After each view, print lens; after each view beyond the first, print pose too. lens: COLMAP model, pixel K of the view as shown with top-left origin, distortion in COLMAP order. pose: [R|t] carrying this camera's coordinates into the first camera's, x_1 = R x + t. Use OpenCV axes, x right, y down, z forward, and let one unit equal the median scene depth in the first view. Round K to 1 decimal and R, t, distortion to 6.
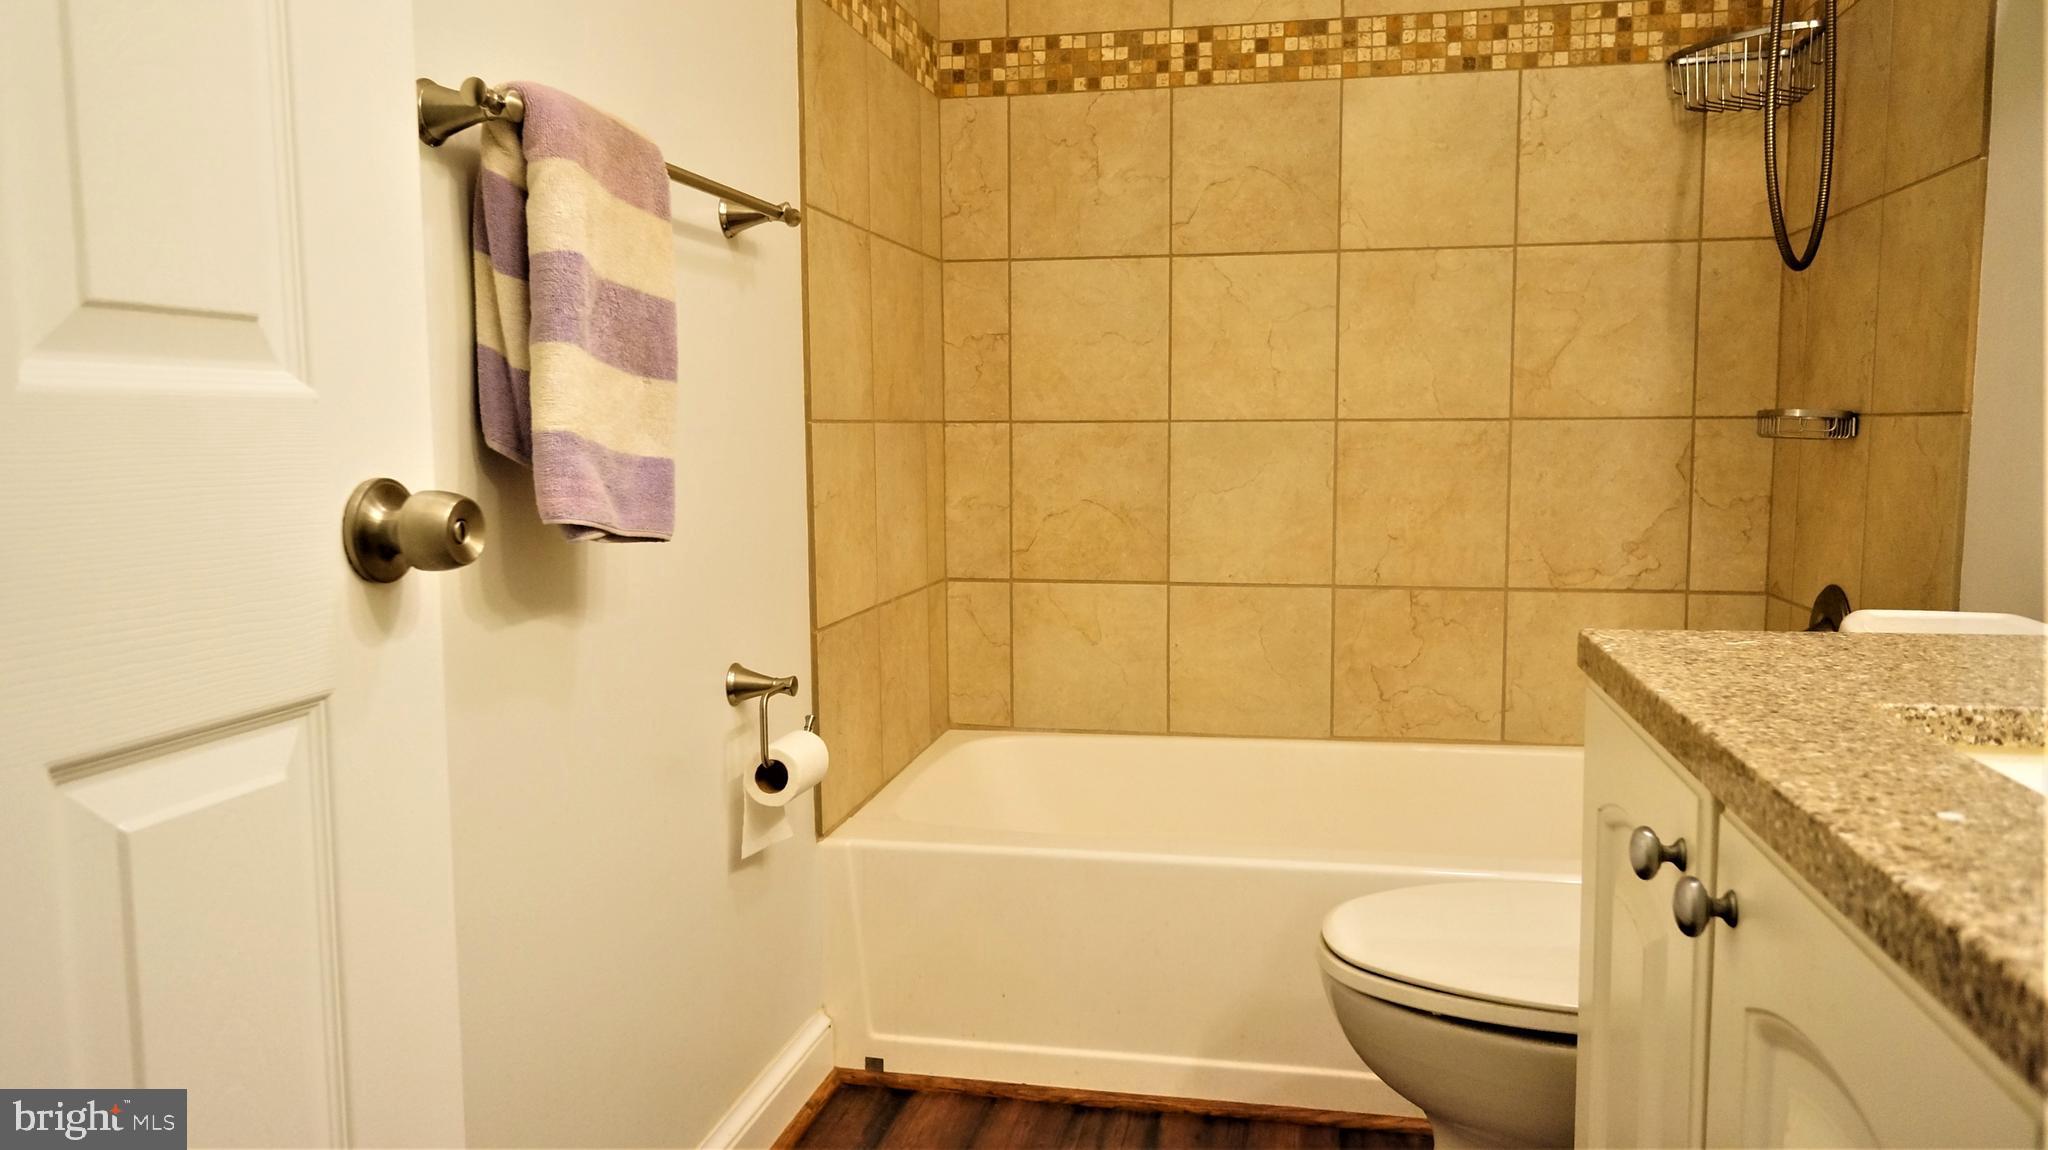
lens RADIAL K [[1400.2, 0, 1028.1], [0, 1400.2, 568.0], [0, 0, 1]] dist [-0.002923, -0.000510]
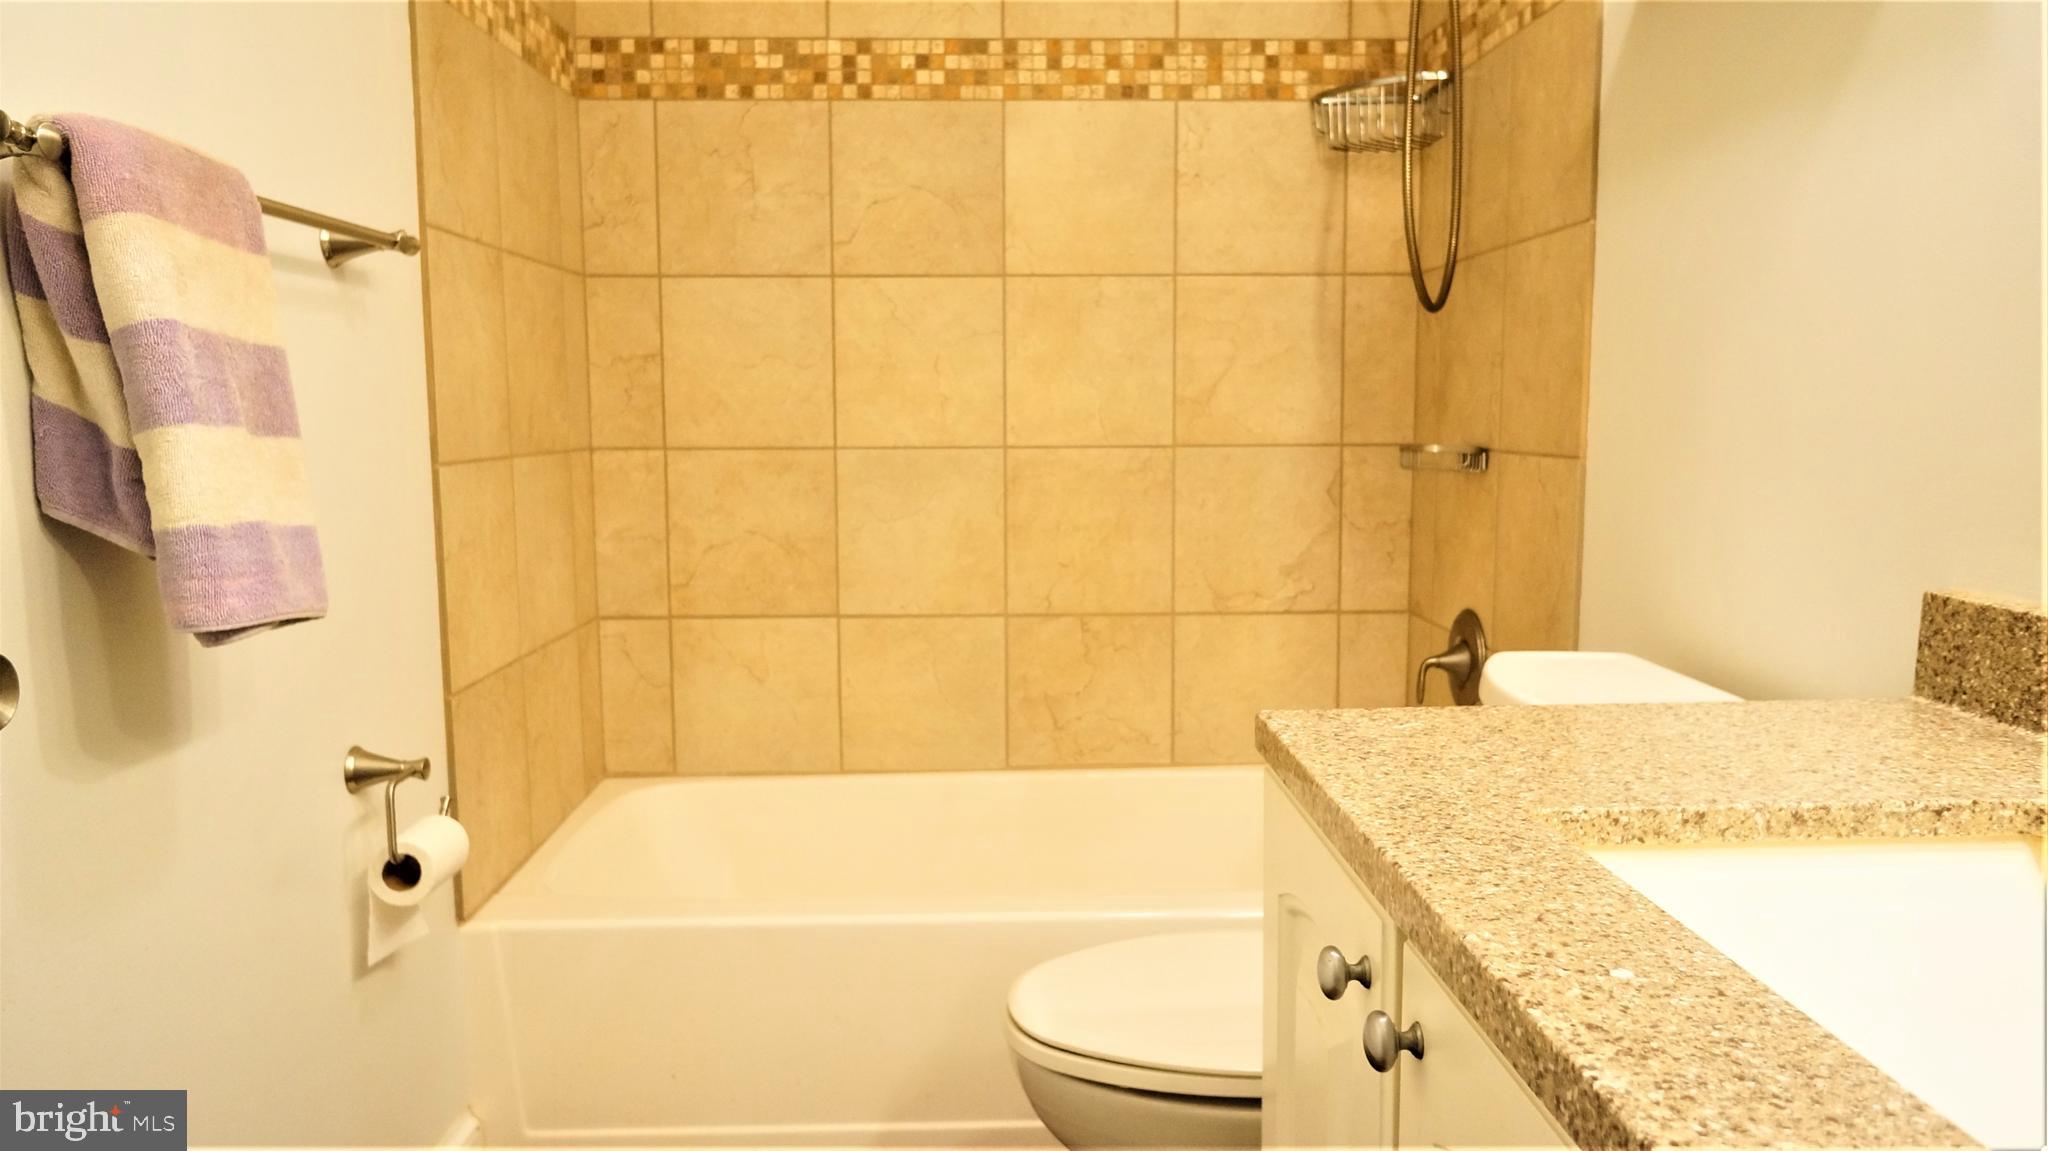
lens RADIAL K [[1434.7, 0, 1011.0], [0, 1434.7, 575.4], [0, 0, 1]] dist [-0.006041, 0.003396]
pose [[0.975034, -0.024267, 0.220724, -0.000749], [0.022060, 0.999679, 0.012459, -0.029002], [-0.220956, -0.007279, 0.975257, 0.015484]]
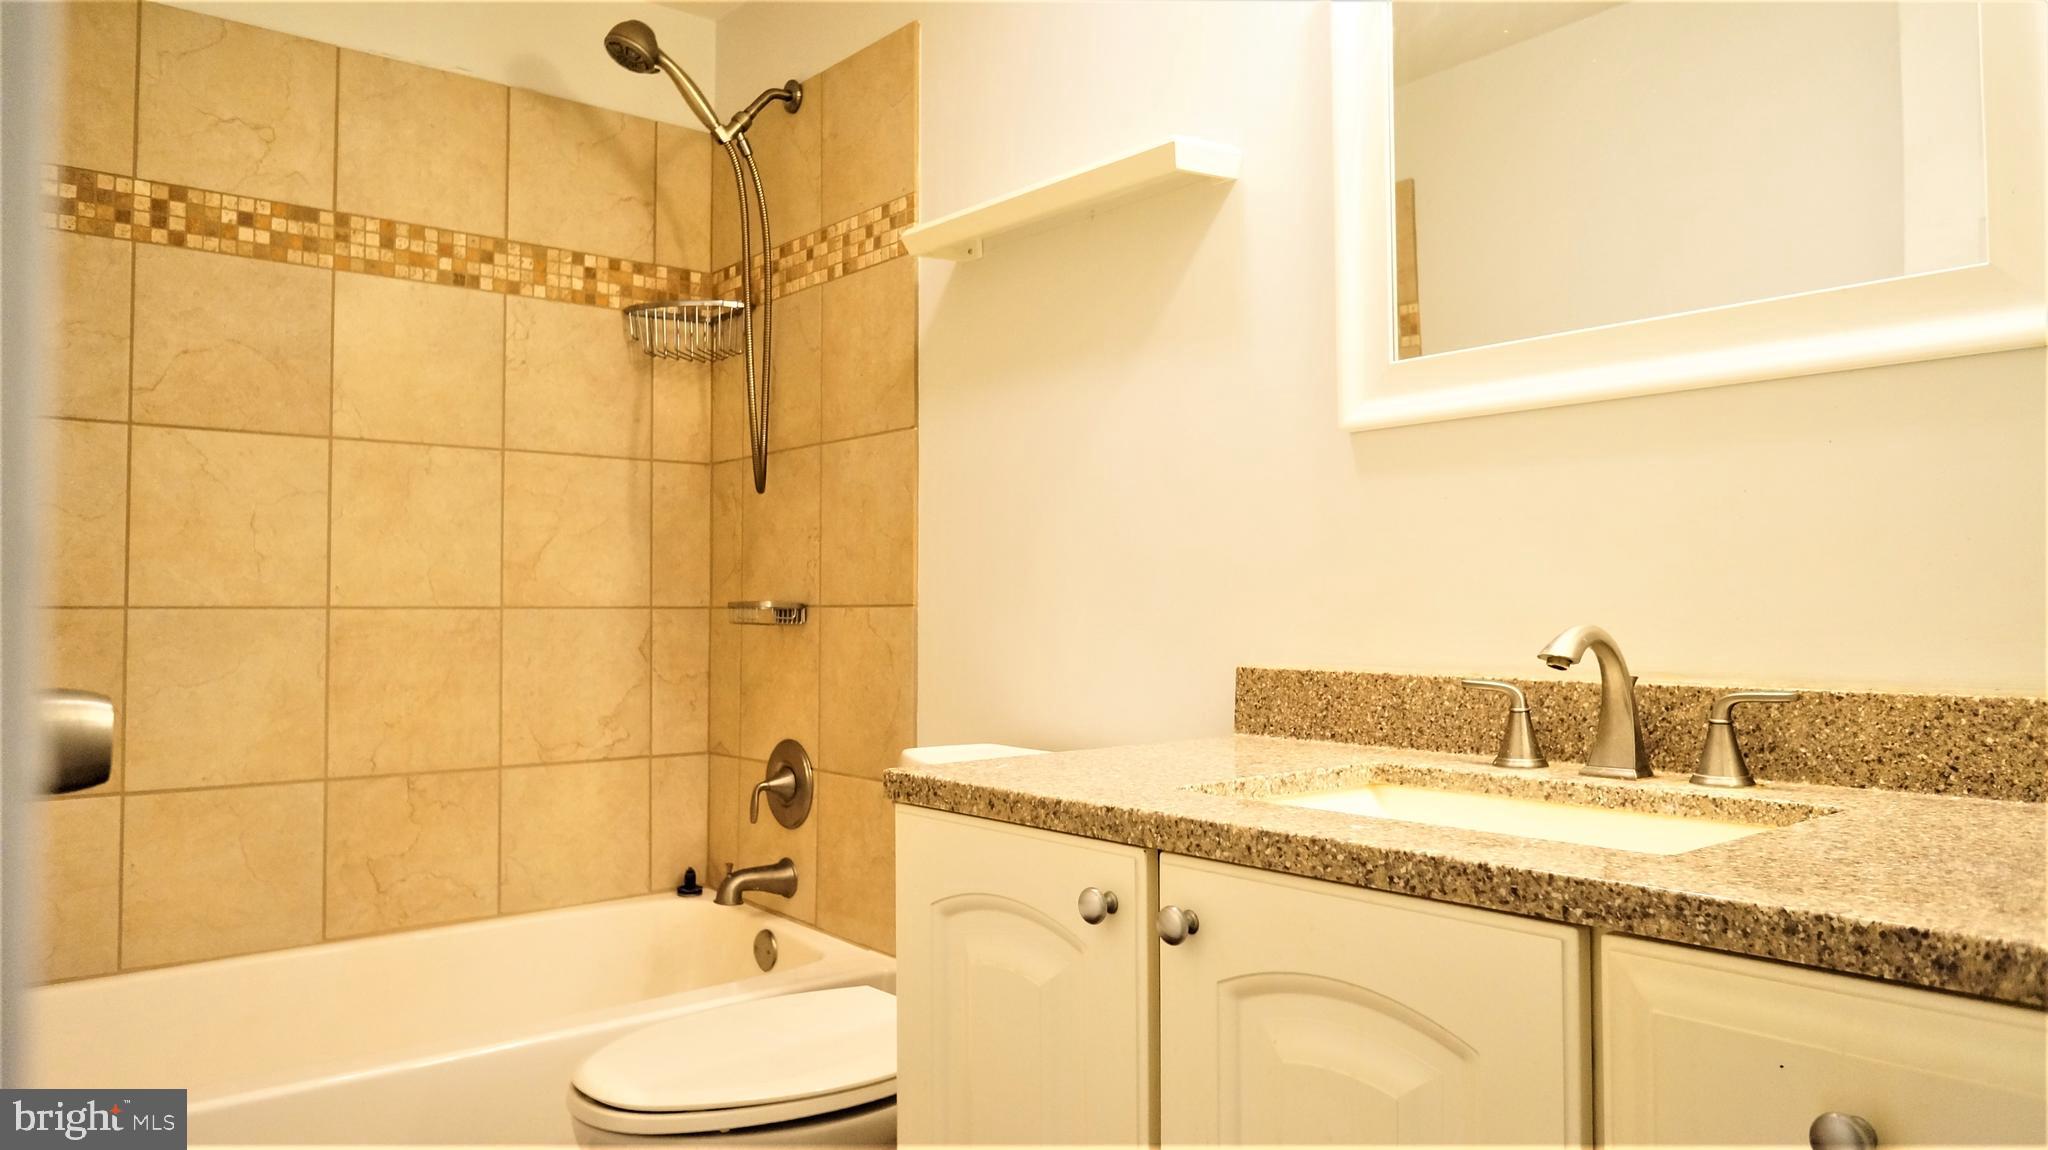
lens RADIAL K [[1362.8, 0, 994.3], [0, 1362.8, 580.7], [0, 0, 1]] dist [-0.000932, -0.000190]
pose [[0.649616, 0.022144, 0.759940, -0.206764], [0.074344, 0.992935, -0.092484, -0.002211], [-0.756619, 0.116576, 0.643380, 0.038500]]
